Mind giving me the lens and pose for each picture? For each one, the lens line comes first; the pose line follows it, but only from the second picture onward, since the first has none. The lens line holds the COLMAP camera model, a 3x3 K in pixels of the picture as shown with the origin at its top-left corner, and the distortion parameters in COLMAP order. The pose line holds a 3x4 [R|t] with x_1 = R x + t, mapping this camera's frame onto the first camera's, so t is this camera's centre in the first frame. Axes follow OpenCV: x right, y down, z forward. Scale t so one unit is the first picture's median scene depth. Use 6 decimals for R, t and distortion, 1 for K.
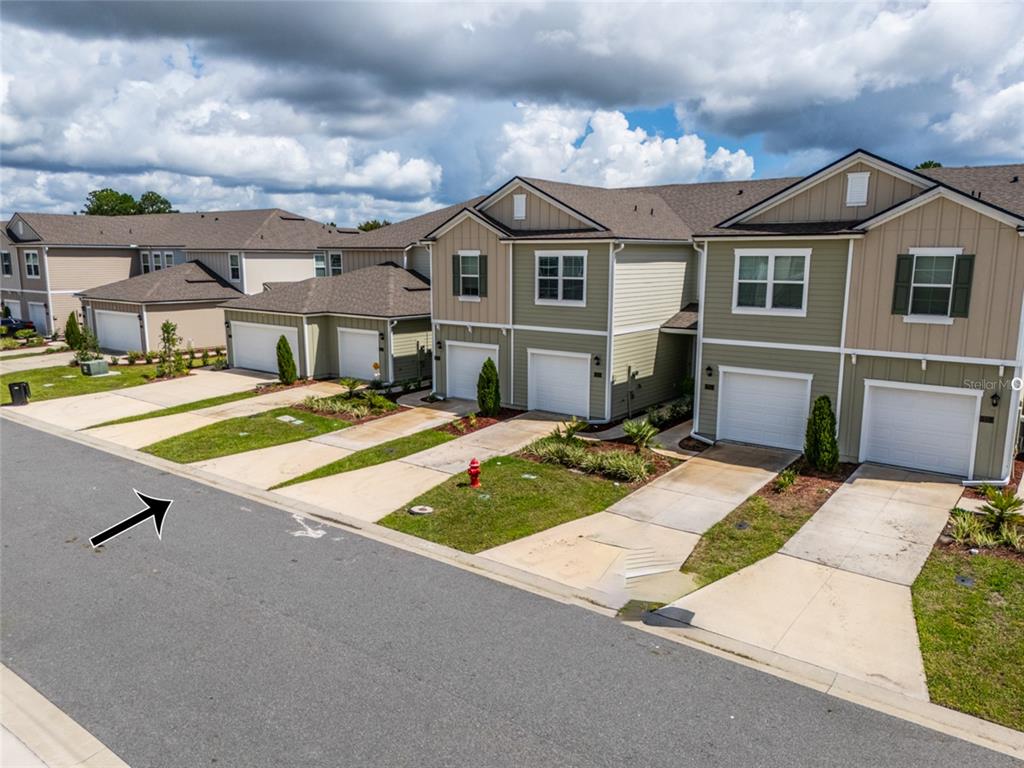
lens RADIAL K [[747.6, 0, 515.6], [0, 747.6, 384.6], [0, 0, 1]] dist [0.092403, -0.129667]
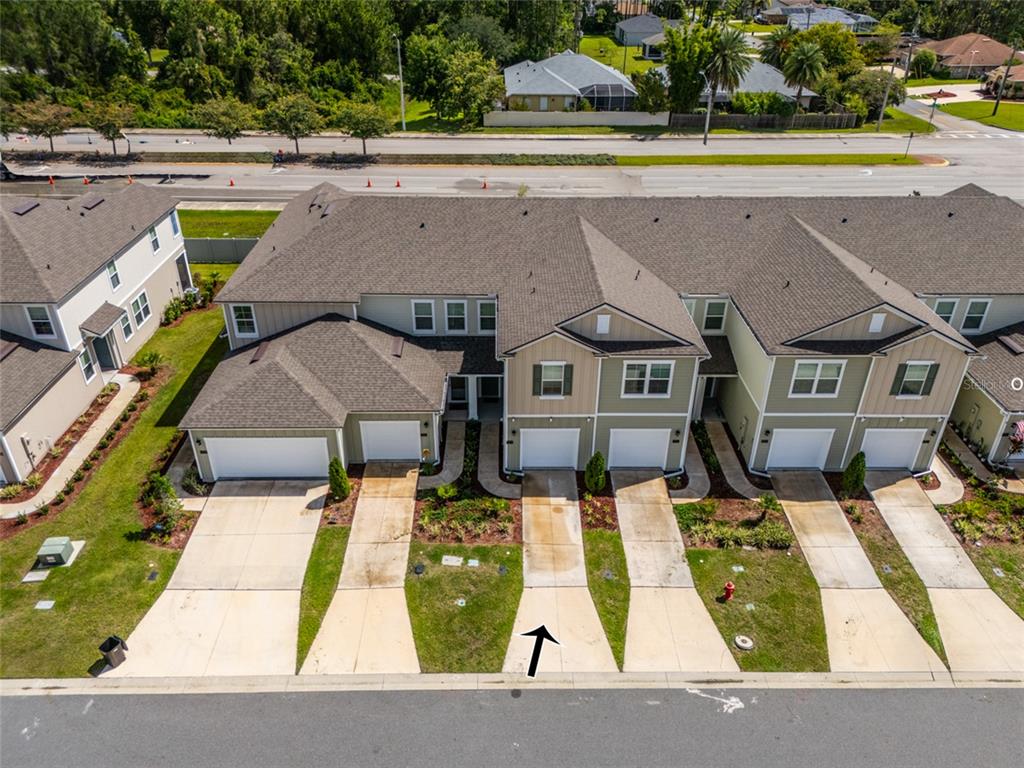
lens RADIAL K [[747.6, 0, 515.6], [0, 747.6, 384.6], [0, 0, 1]] dist [0.092403, -0.129667]
pose [[0.785165, -0.312287, 0.534783, -0.950941], [0.097023, 0.914914, 0.391815, -0.784785], [-0.611639, -0.255753, 0.748657, 0.251602]]
